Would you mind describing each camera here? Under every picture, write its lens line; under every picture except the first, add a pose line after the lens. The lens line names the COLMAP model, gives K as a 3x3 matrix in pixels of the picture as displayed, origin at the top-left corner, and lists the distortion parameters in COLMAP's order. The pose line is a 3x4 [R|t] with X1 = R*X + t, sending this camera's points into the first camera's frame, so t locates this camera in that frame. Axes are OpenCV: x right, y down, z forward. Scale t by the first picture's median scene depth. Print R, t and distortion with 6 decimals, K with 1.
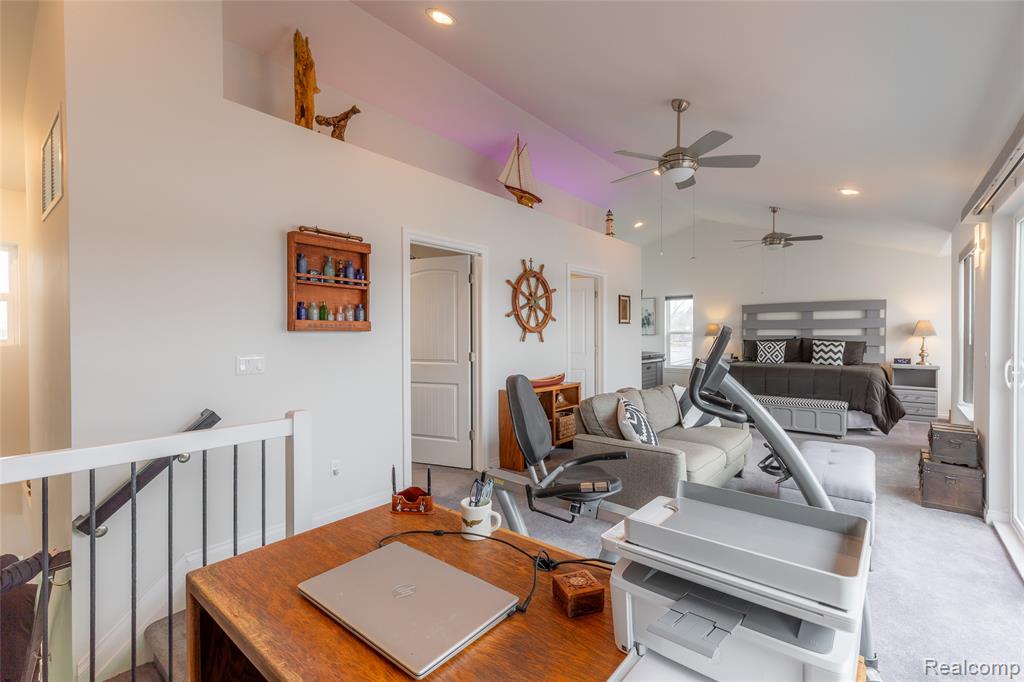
lens RADIAL K [[458.9, 0, 512.4], [0, 458.9, 335.1], [0, 0, 1]] dist [0.003341, 0.000256]
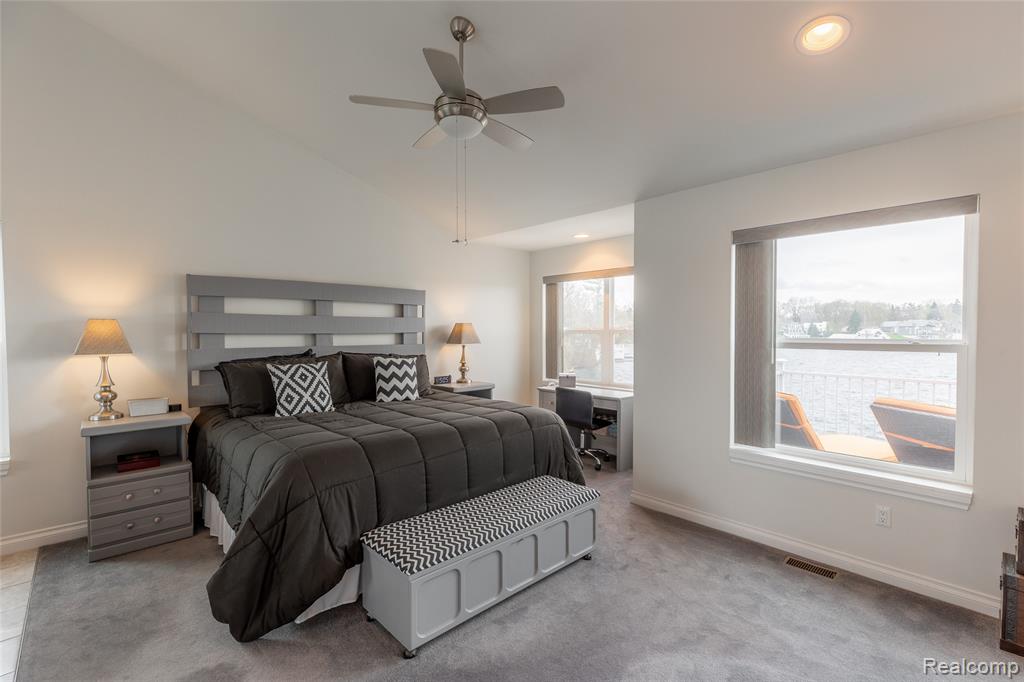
lens RADIAL K [[458.9, 0, 511.5], [0, 458.9, 340.7], [0, 0, 1]] dist [0.003341, 0.000256]
pose [[0.125608, -0.019528, 0.991888, 0.160301], [0.004606, 0.999807, 0.019101, -0.016288], [-0.992069, 0.002169, 0.125674, 0.788863]]
